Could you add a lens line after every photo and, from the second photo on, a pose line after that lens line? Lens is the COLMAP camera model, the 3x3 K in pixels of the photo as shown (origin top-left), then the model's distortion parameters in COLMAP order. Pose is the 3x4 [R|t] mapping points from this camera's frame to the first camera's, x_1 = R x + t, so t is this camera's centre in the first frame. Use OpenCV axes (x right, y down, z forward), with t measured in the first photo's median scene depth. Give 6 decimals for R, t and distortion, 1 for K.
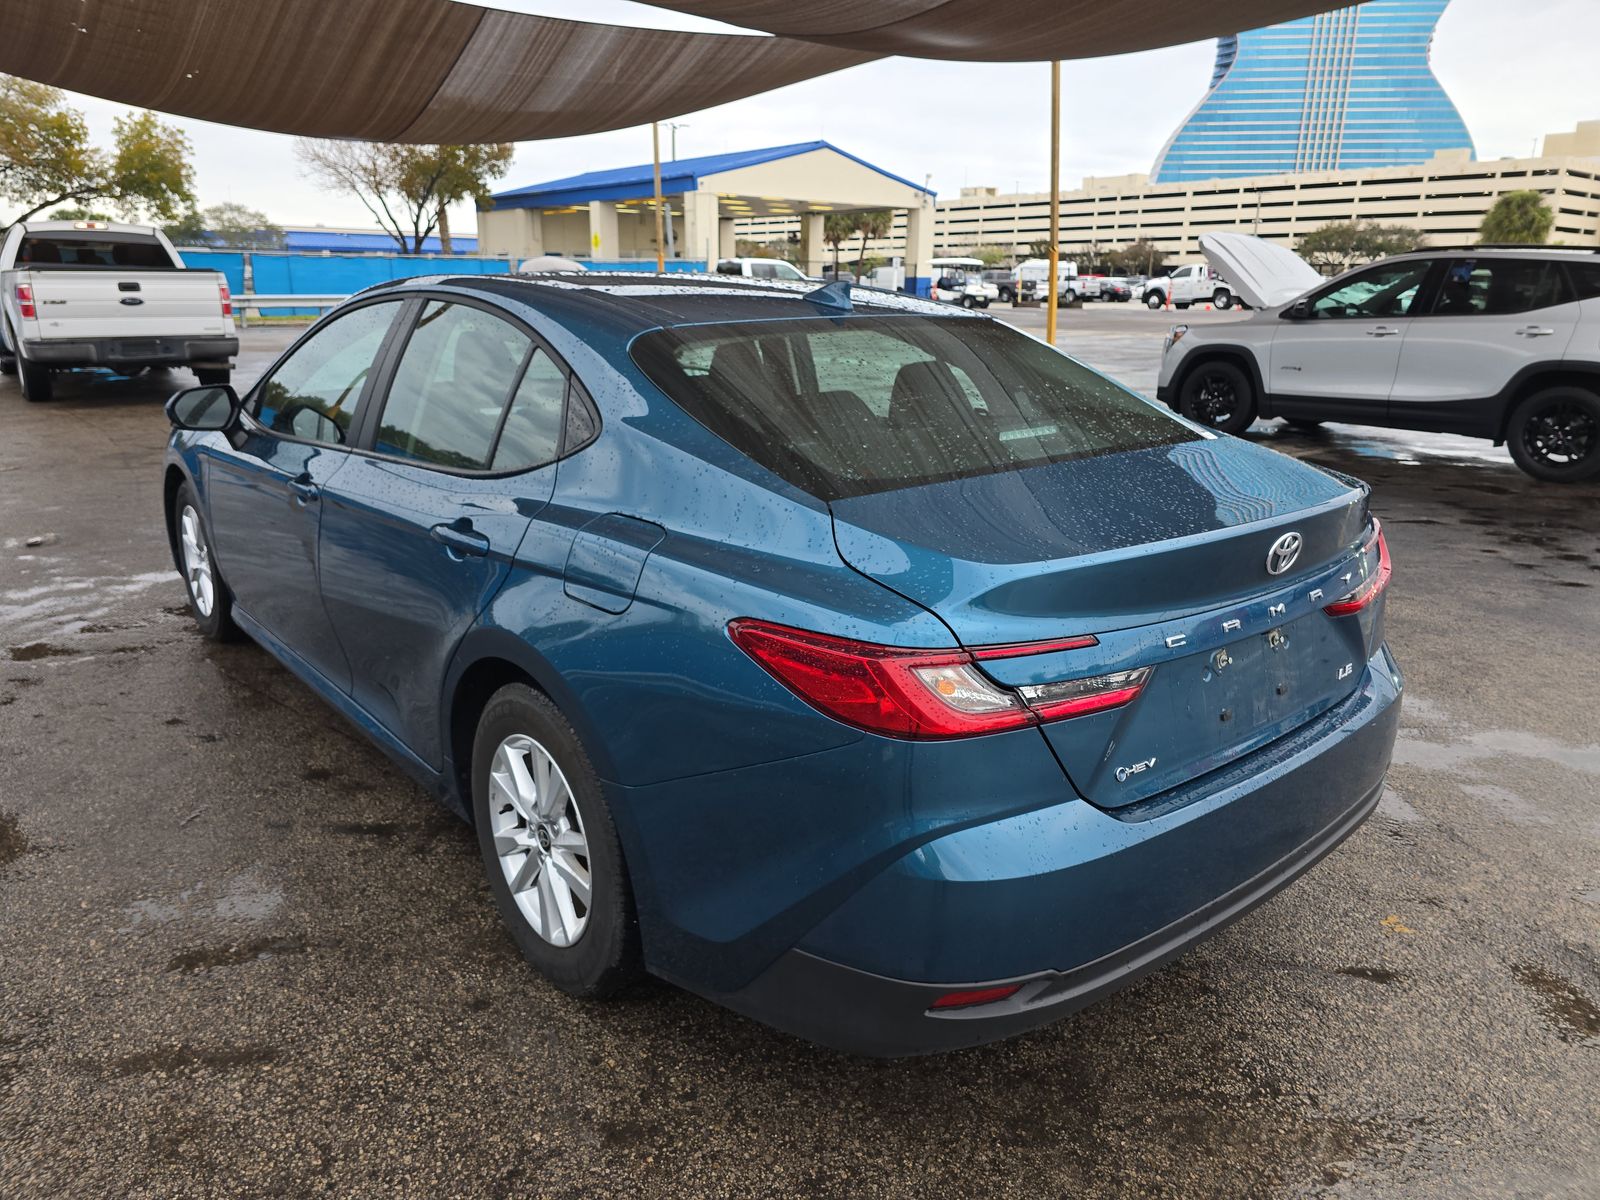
lens RADIAL K [[1084.4, 0, 800.0], [0, 1084.4, 600.0], [0, 0, 1]] dist [0.070699, -0.065501]
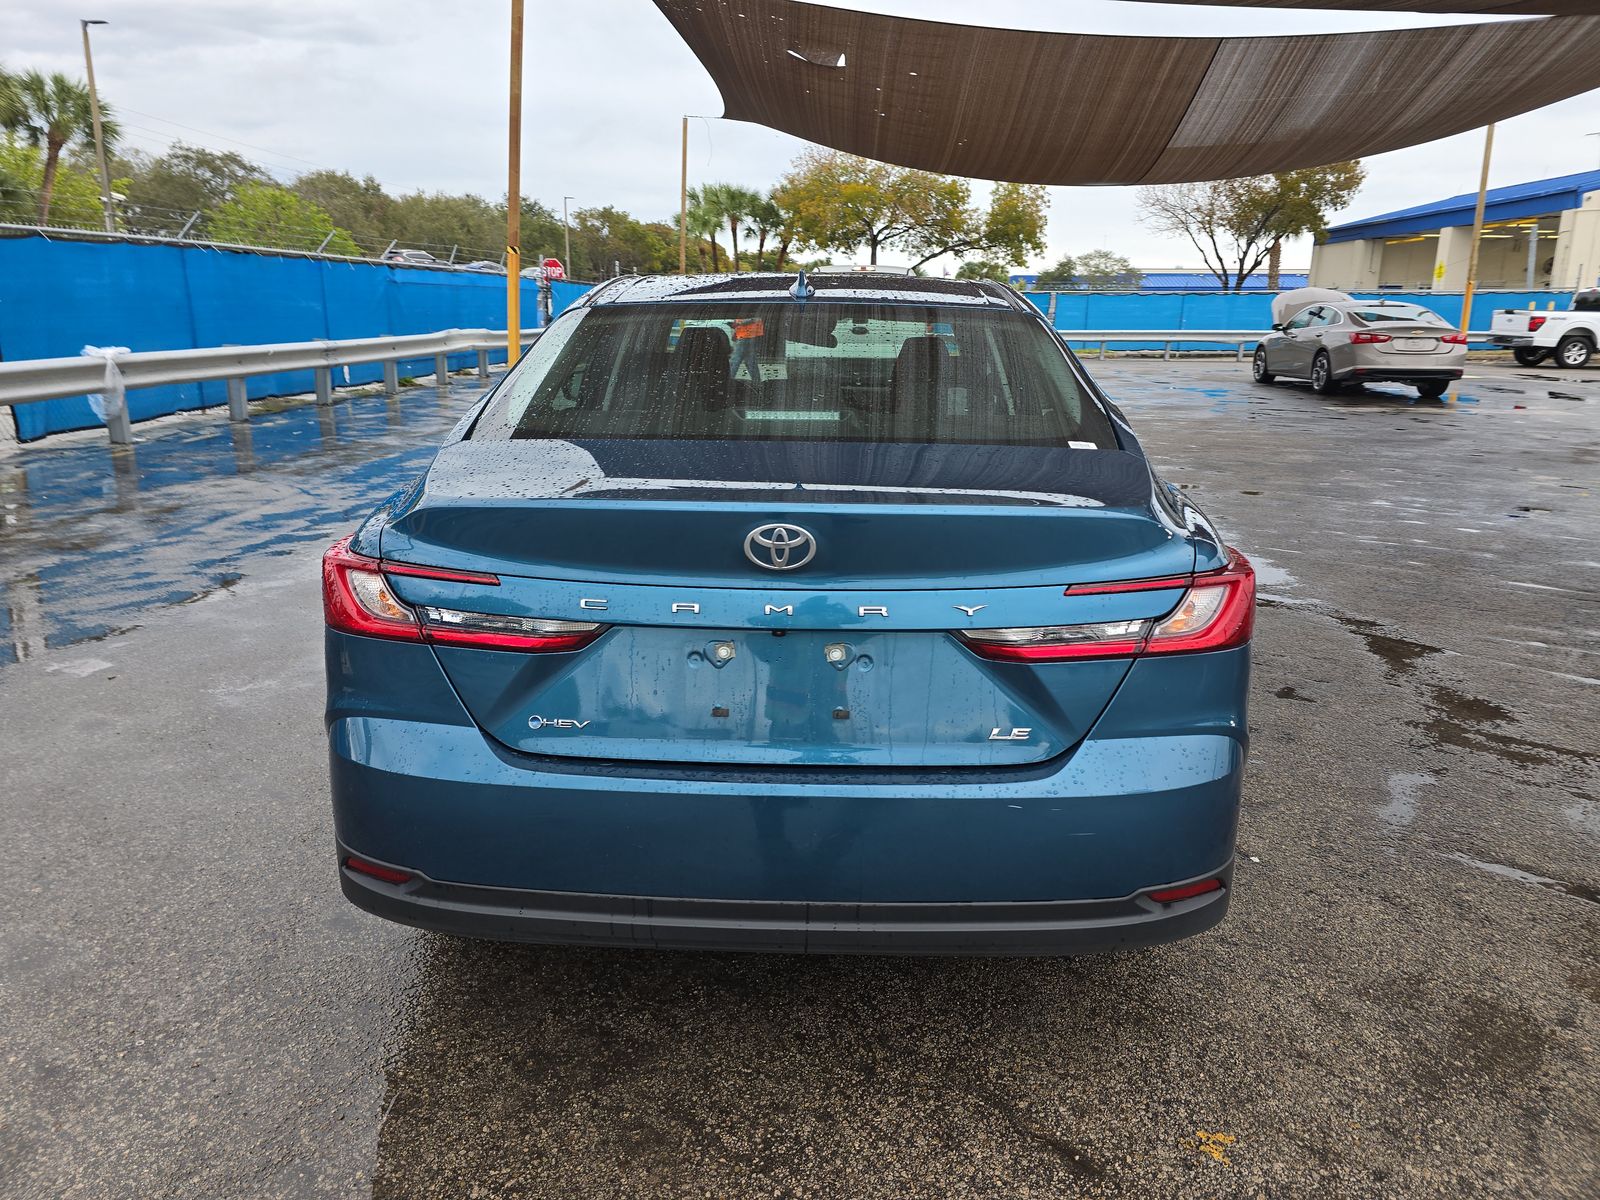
lens RADIAL K [[1084.4, 0, 800.0], [0, 1084.4, 600.0], [0, 0, 1]] dist [0.070699, -0.065501]
pose [[0.741543, 0.173850, -0.647990, 0.058657], [-0.195992, 0.979846, 0.038596, -0.002118], [0.641640, 0.098380, 0.760670, 0.019523]]
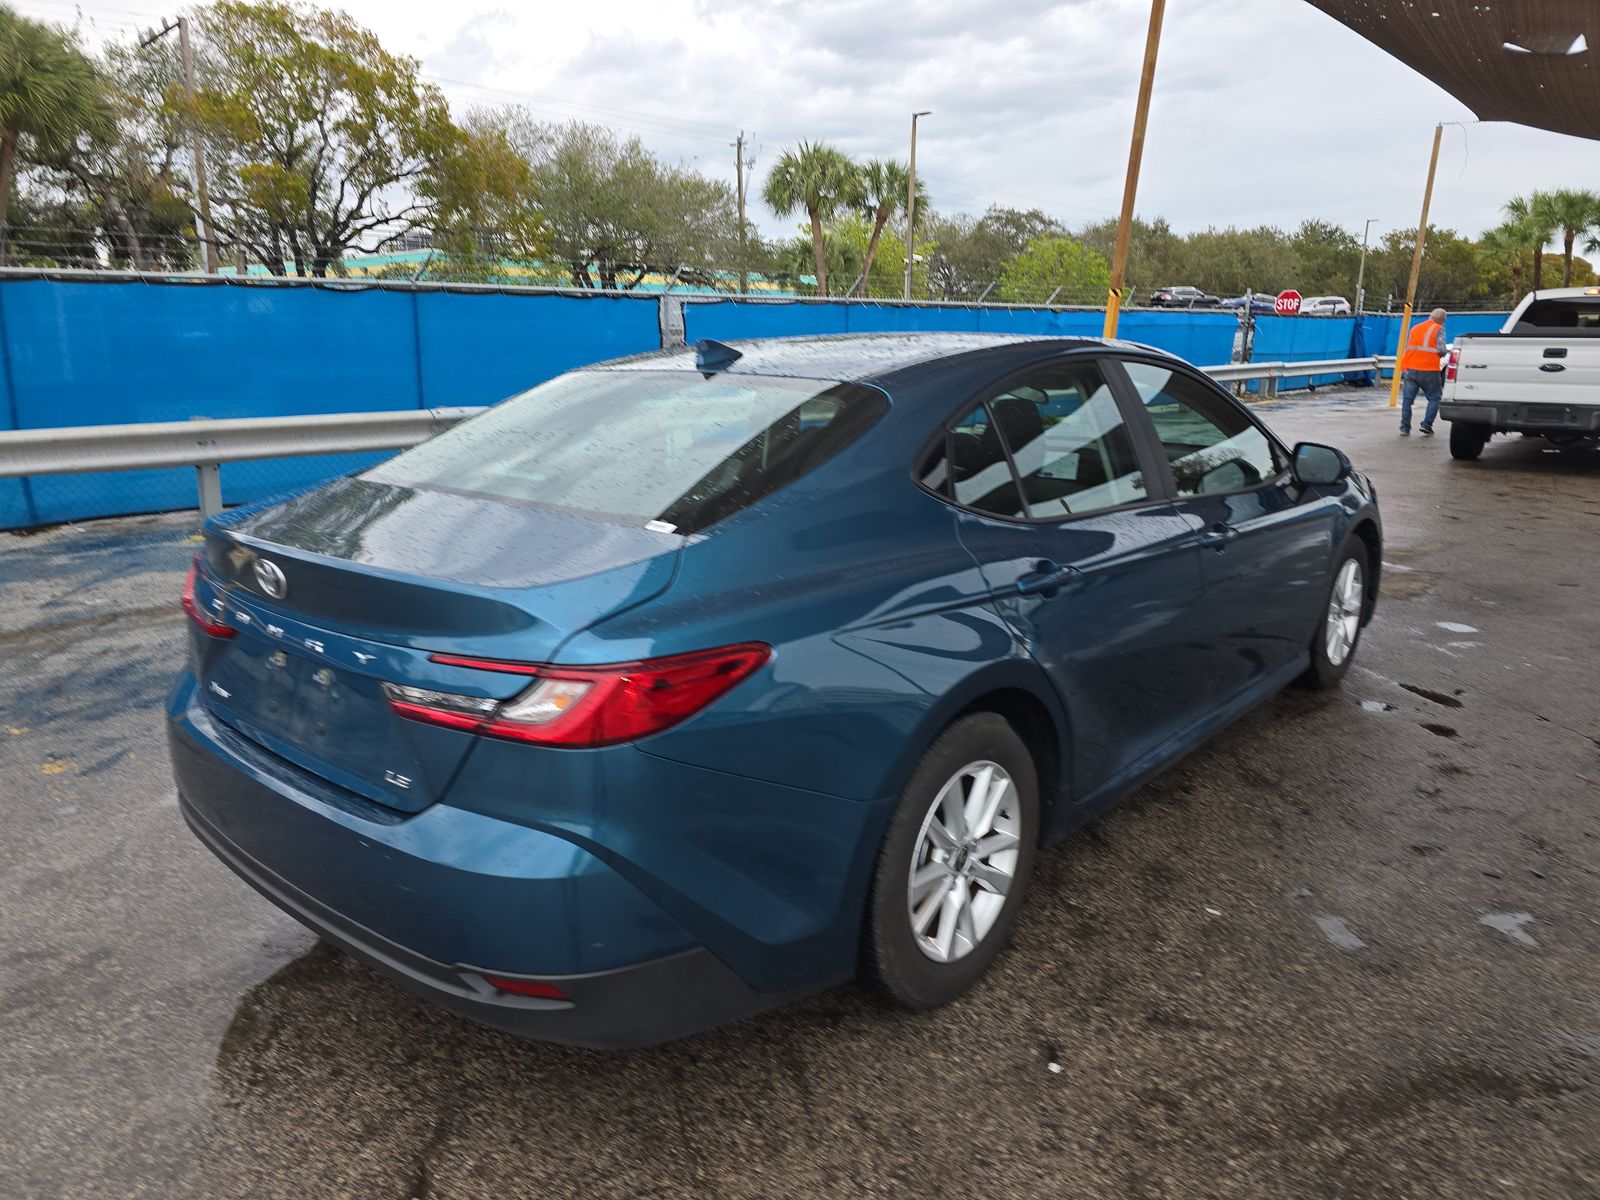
lens RADIAL K [[1073.7, 0, 792.1], [0, 1073.7, 590.6], [0, 0, 1]] dist [0.071045, -0.065120]
pose [[0.141745, 0.218176, -0.965561, 0.089173], [-0.279570, 0.944524, 0.172382, -0.020831], [0.949605, 0.245507, 0.194877, 0.073227]]
